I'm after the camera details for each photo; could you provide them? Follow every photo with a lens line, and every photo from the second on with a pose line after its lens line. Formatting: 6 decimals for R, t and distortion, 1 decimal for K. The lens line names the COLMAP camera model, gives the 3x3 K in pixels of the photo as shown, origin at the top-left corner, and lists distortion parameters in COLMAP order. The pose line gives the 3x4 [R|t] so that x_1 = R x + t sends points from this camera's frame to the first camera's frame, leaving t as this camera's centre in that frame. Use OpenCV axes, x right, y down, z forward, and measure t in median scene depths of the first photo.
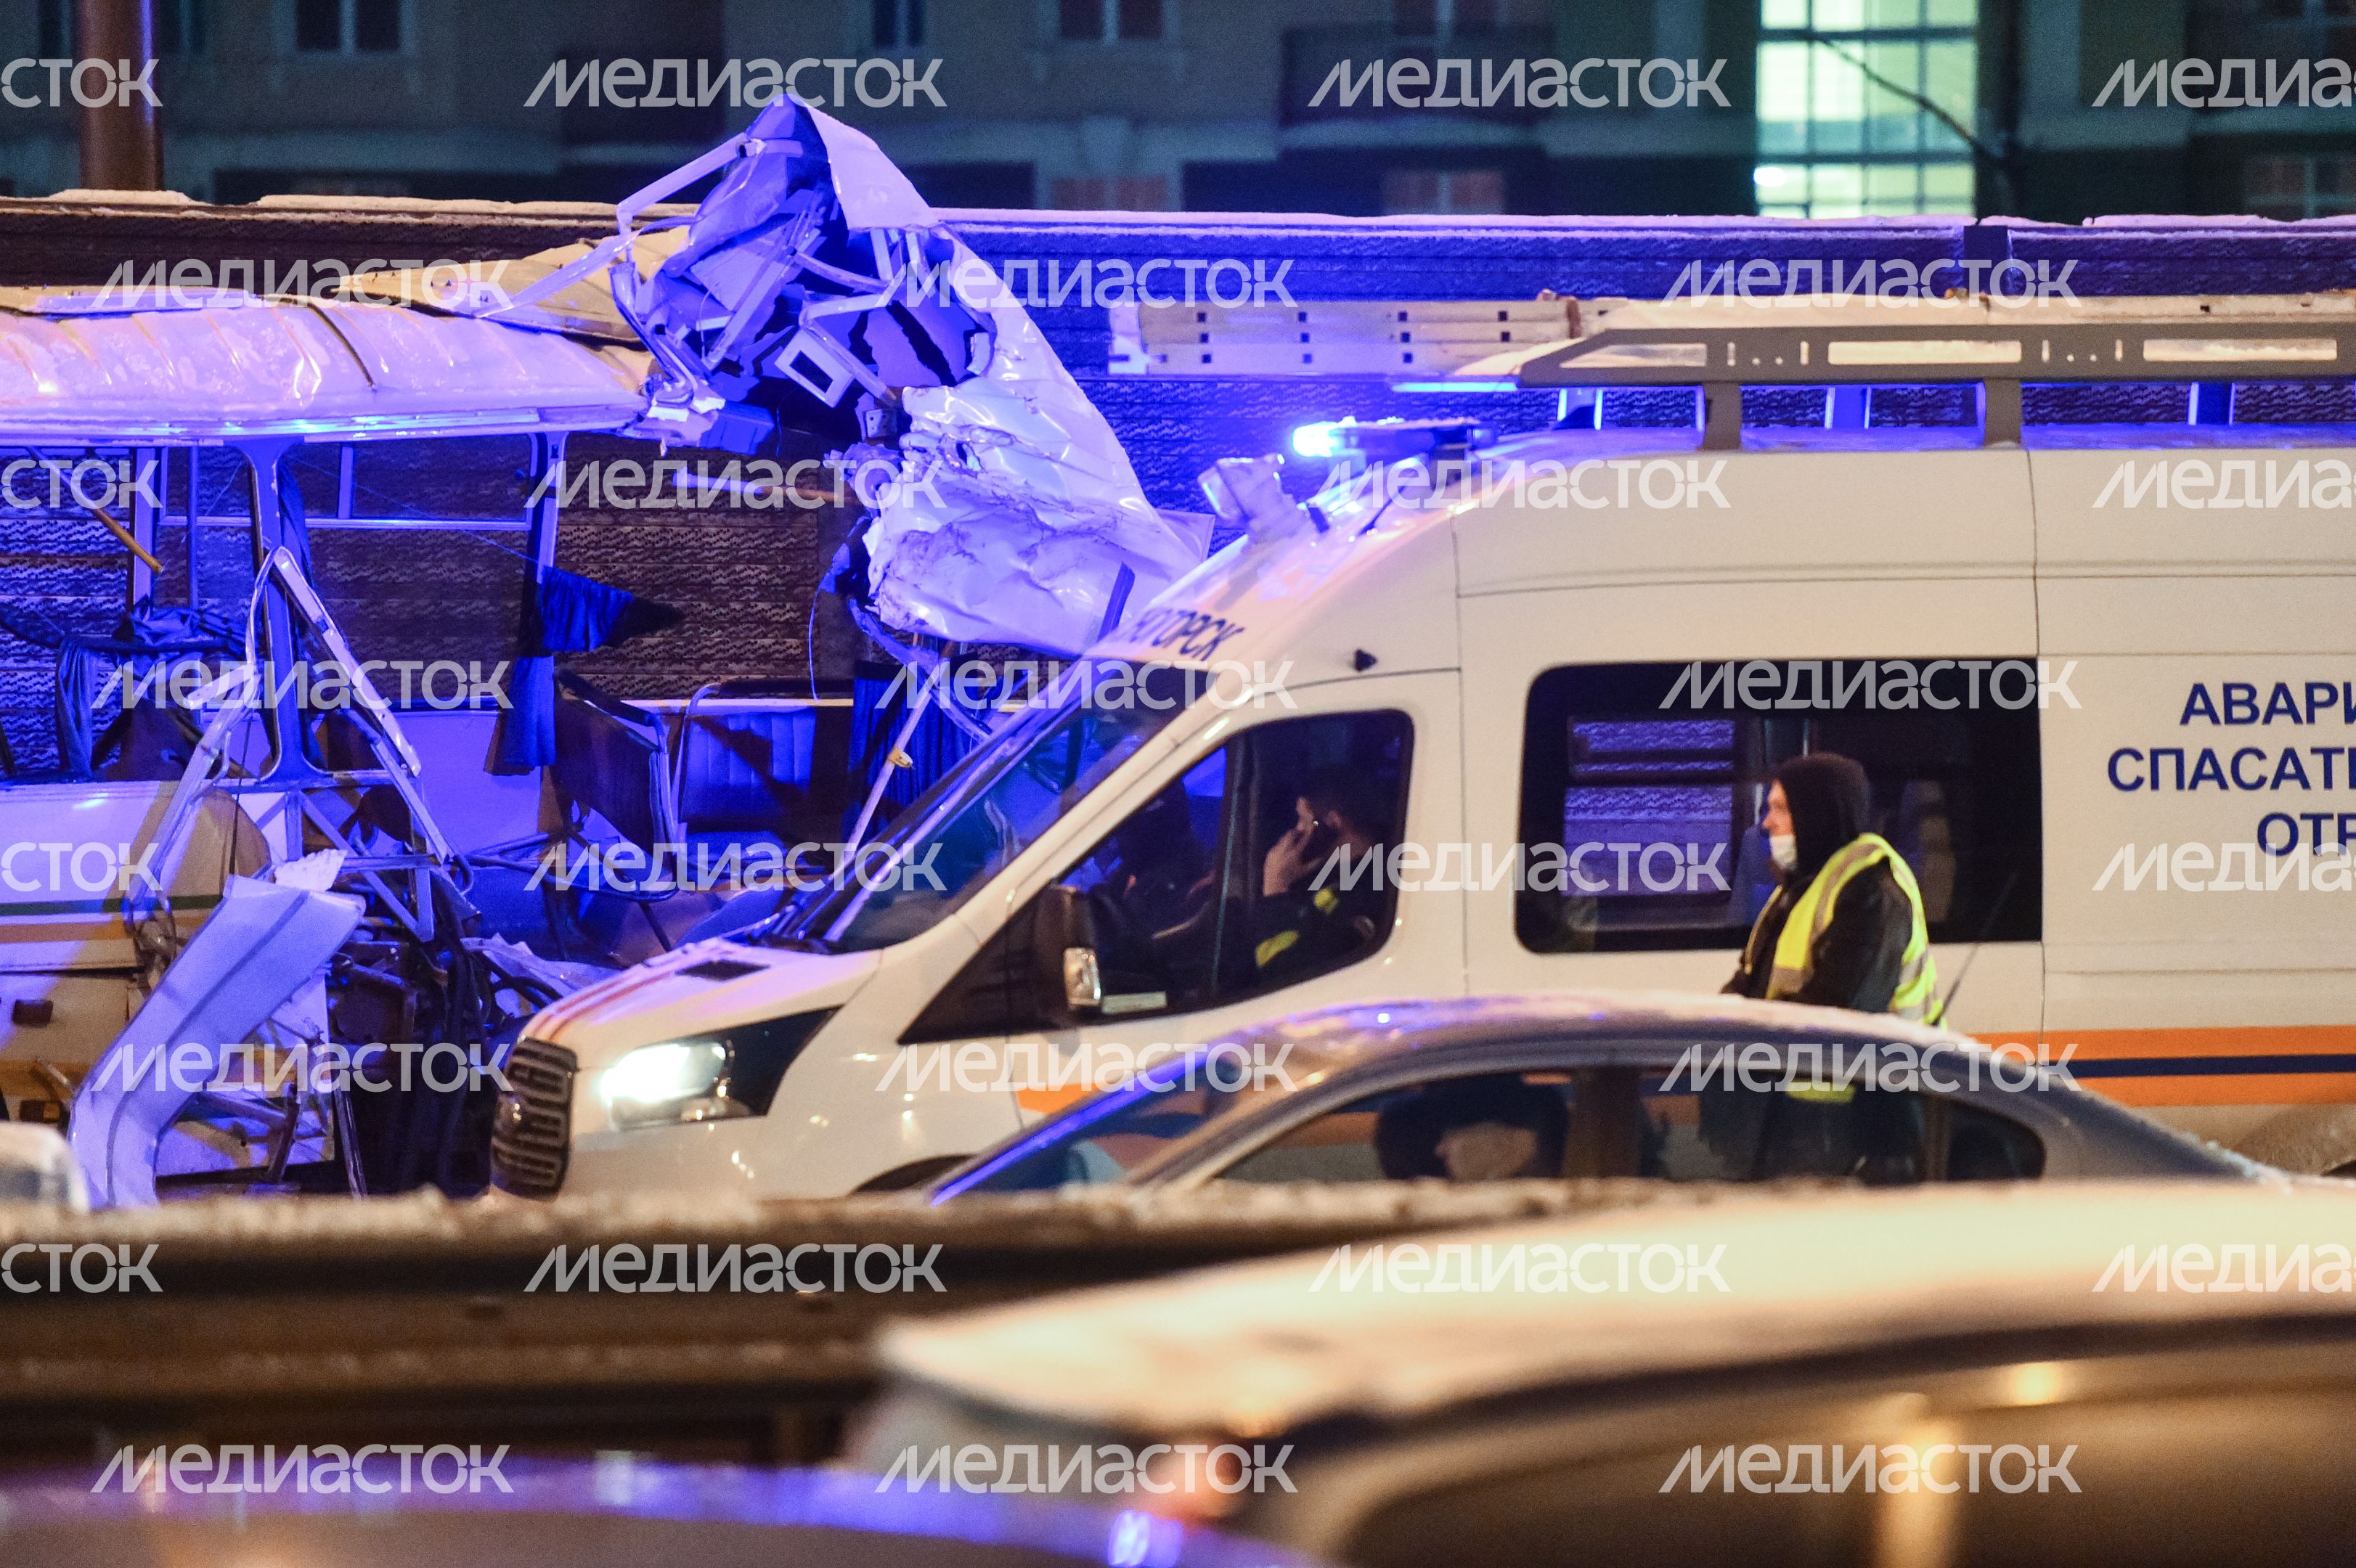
lens RADIAL K [[13036.7, 0, 1174.9], [0, 13036.7, 783.1], [0, 0, 1]] dist [2.517109, 0.000000]
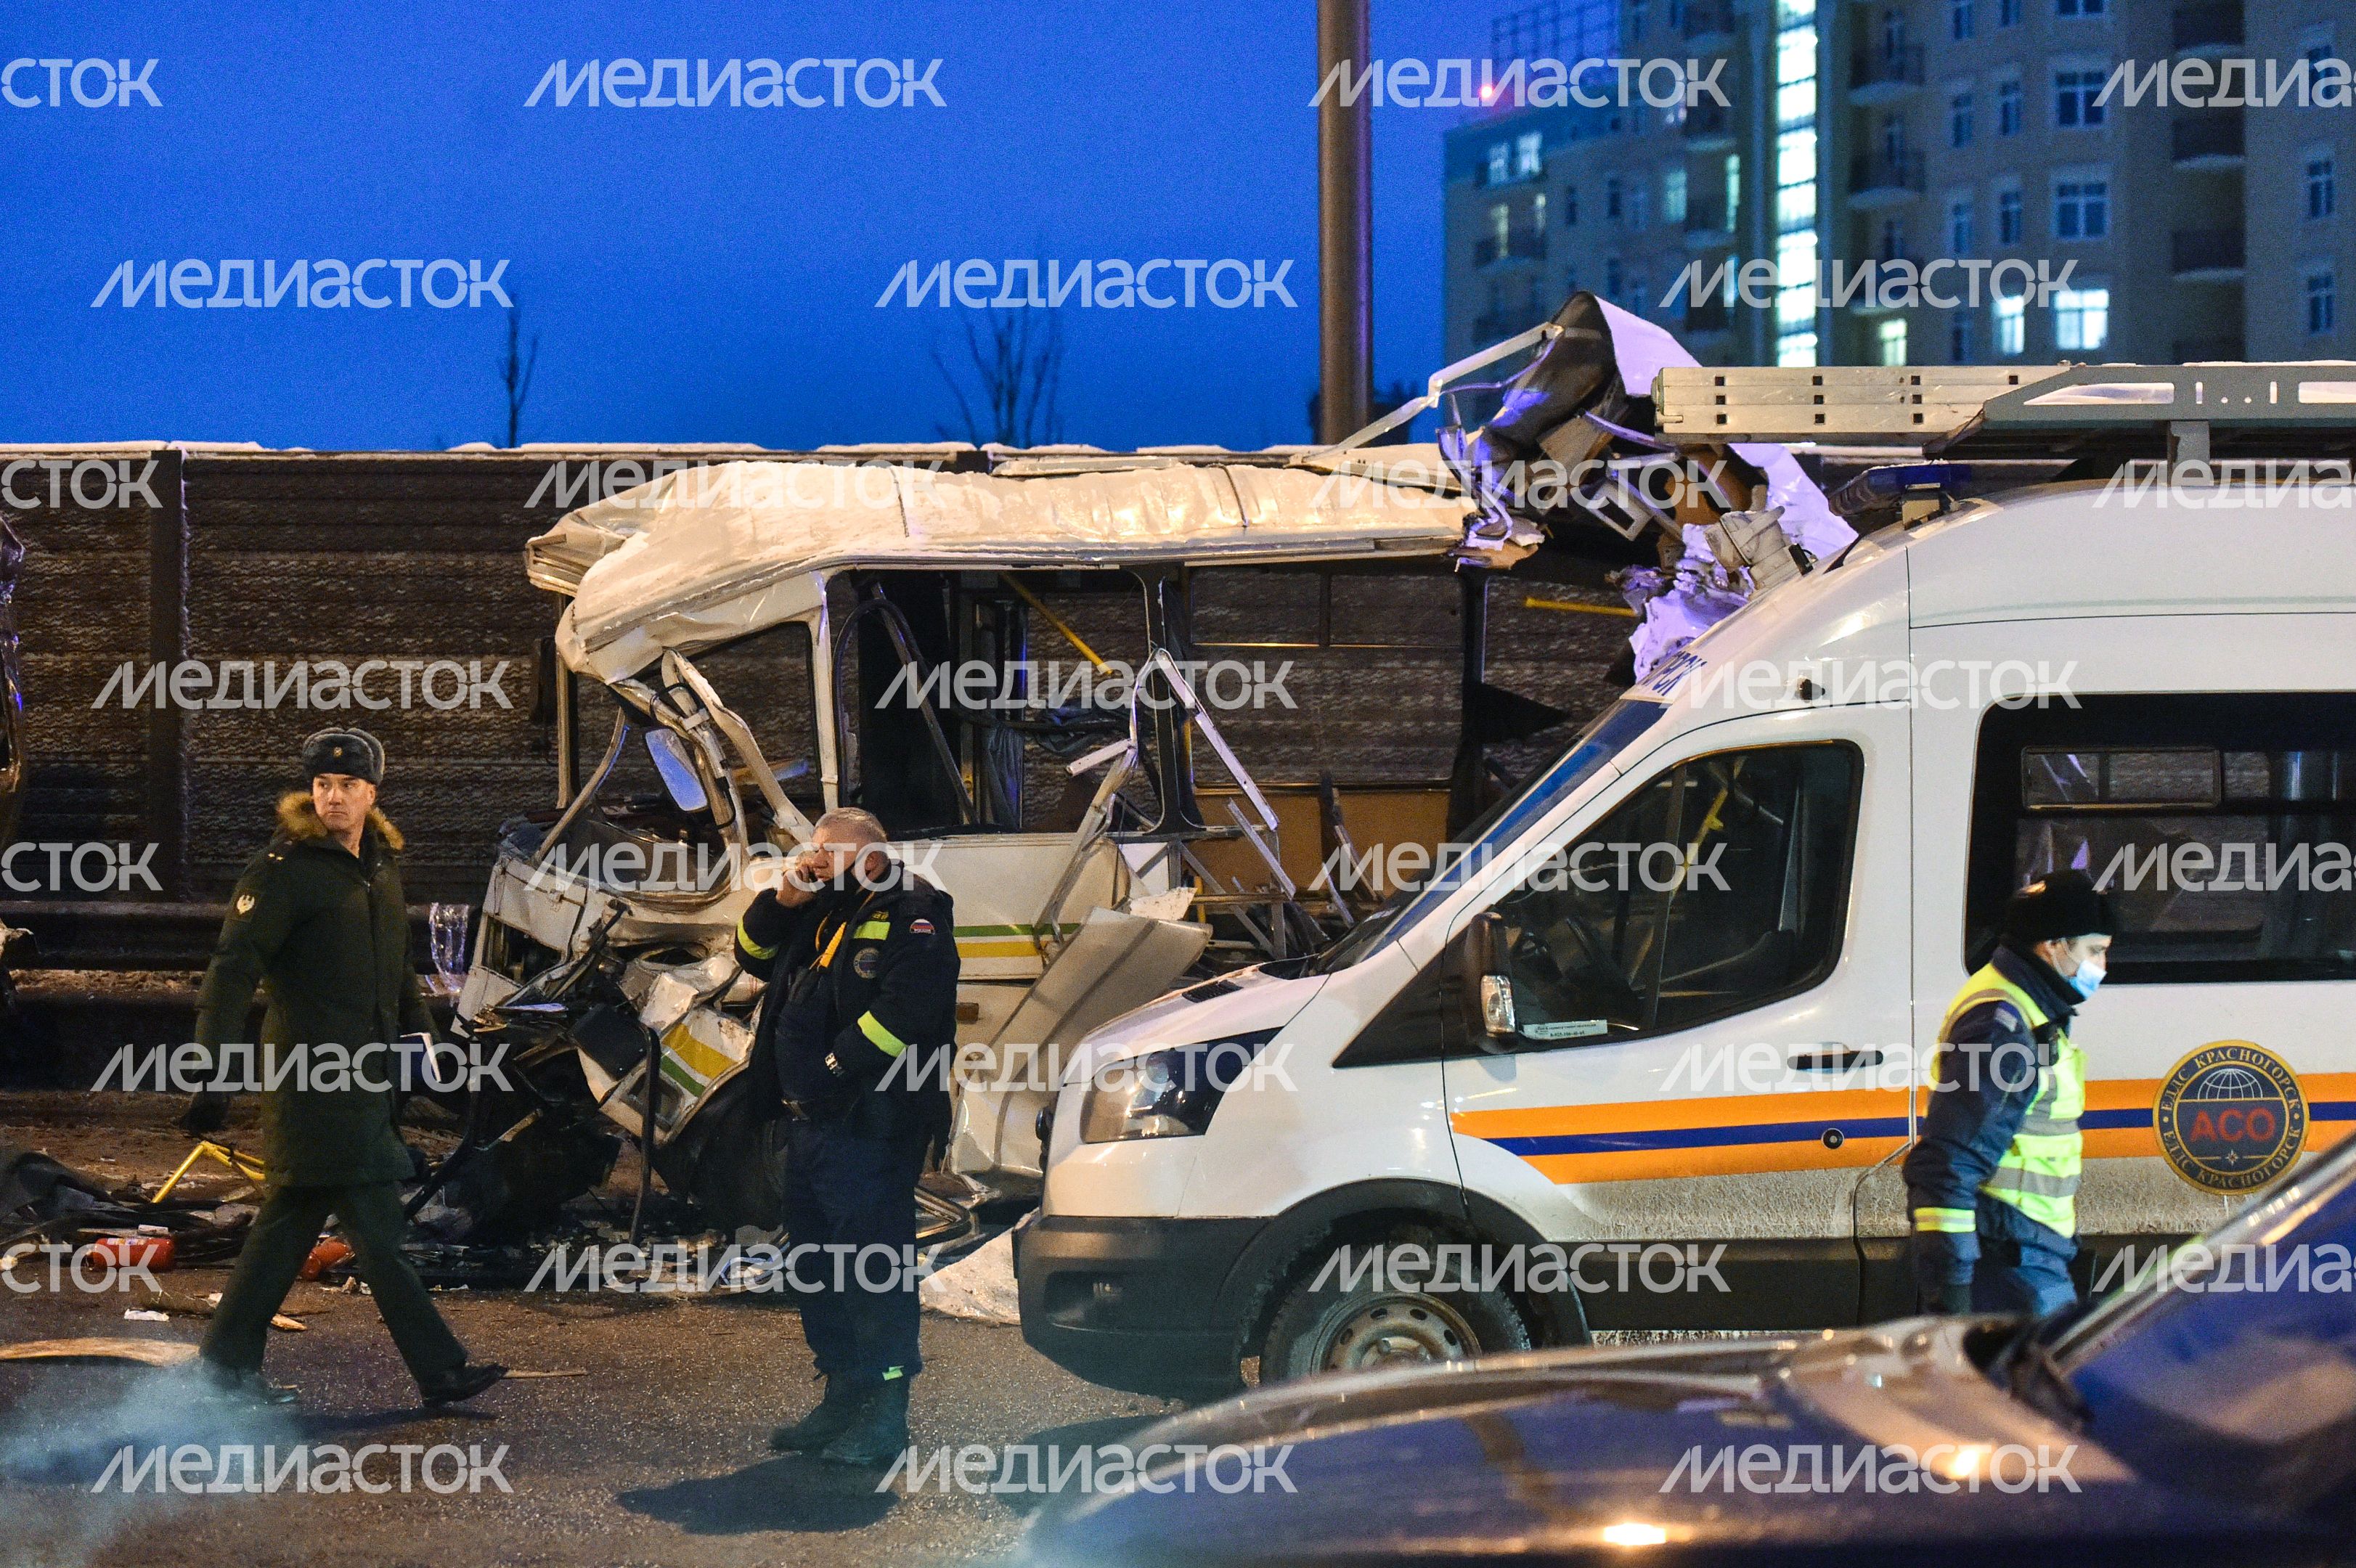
lens RADIAL K [[4737.2, 0, 1175.7], [0, 4737.2, 793.3], [0, 0, 1]] dist [-0.094291, 0.000000]
pose [[0.958570, 0.000282, -0.284858, 0.062323], [-0.006819, 0.999736, -0.021958, 0.005960], [0.284776, 0.022991, 0.958318, 0.557546]]
